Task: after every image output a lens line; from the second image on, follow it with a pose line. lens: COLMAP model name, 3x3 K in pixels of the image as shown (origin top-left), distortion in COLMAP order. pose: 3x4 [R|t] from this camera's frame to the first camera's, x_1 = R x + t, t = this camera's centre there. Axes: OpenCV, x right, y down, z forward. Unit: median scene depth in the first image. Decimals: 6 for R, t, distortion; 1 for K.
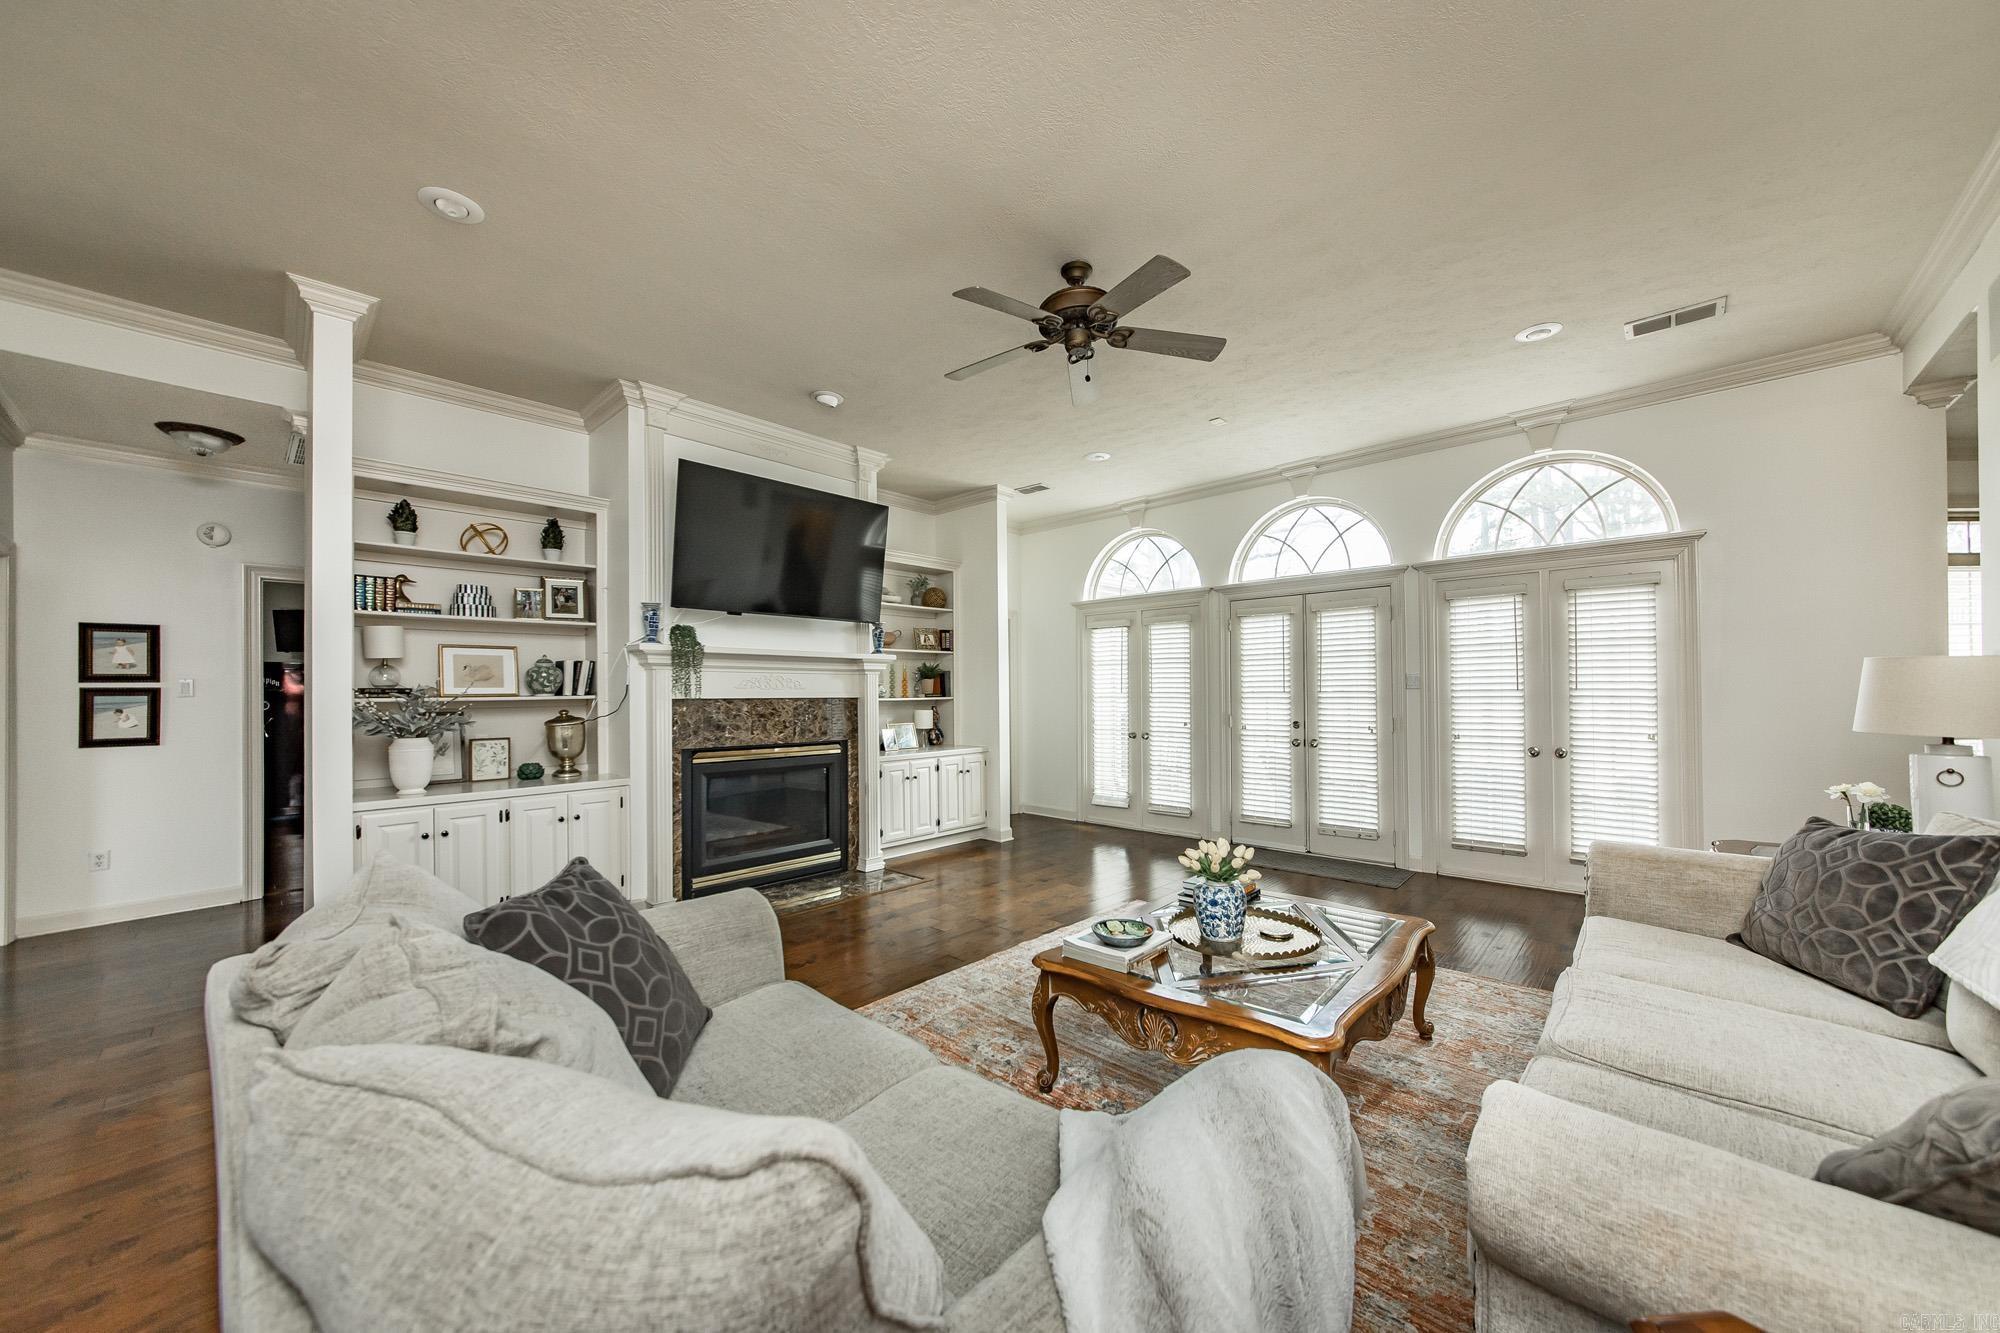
lens RADIAL K [[721.8, 0, 994.7], [0, 721.8, 684.2], [0, 0, 1]] dist [-0.003000, -0.000310]
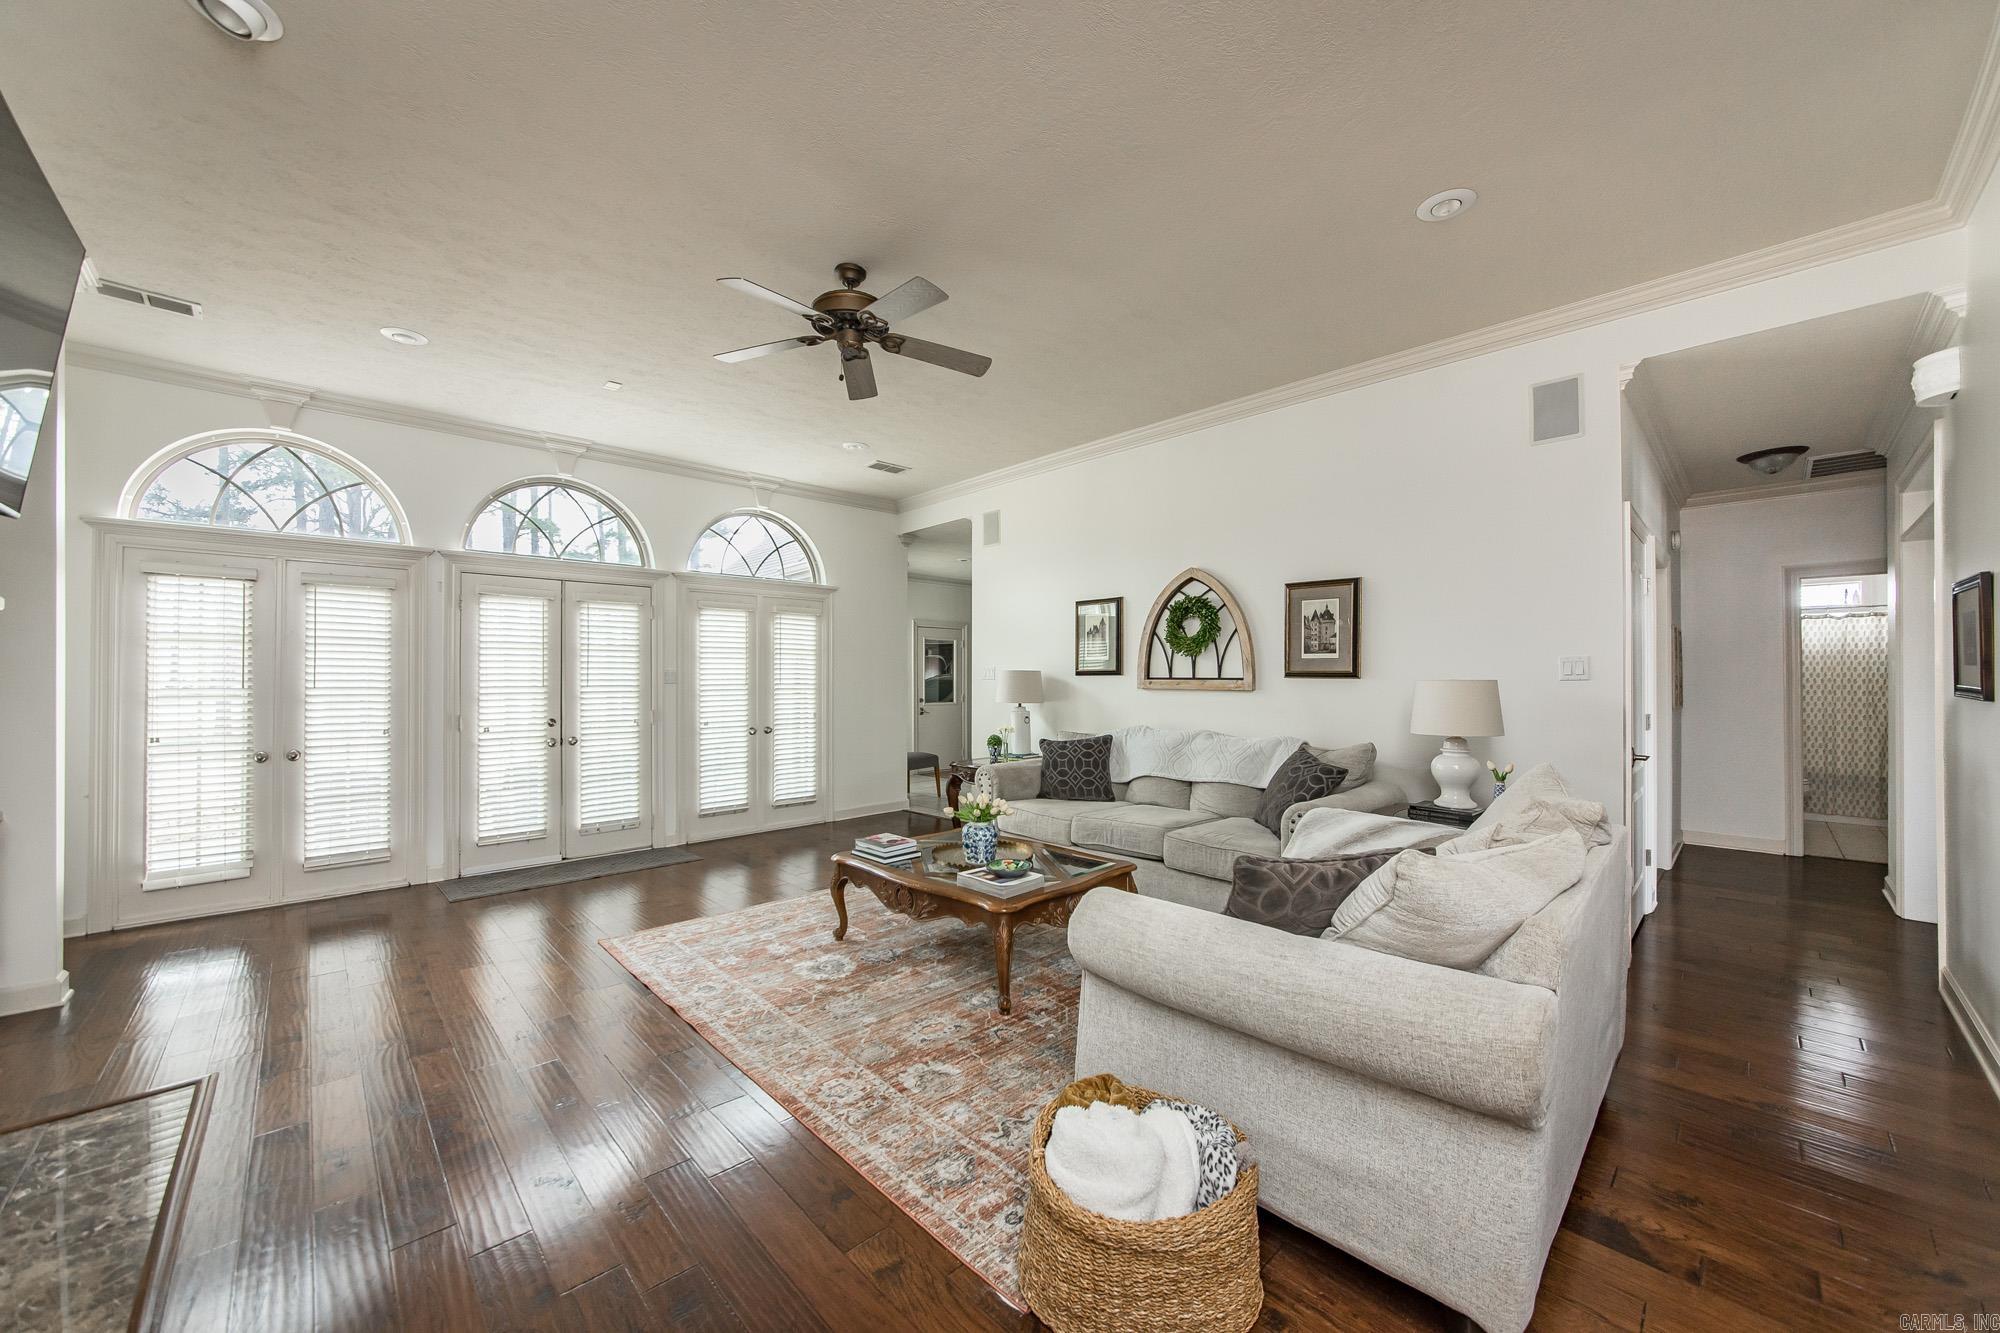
lens RADIAL K [[721.8, 0, 946.6], [0, 721.8, 676.1], [0, 0, 1]] dist [-0.003000, -0.000310]
pose [[0.075112, 0.016018, 0.997046, -0.453615], [-0.006607, 0.999857, -0.015565, 0.009226], [-0.997153, -0.005418, 0.075207, 0.441391]]
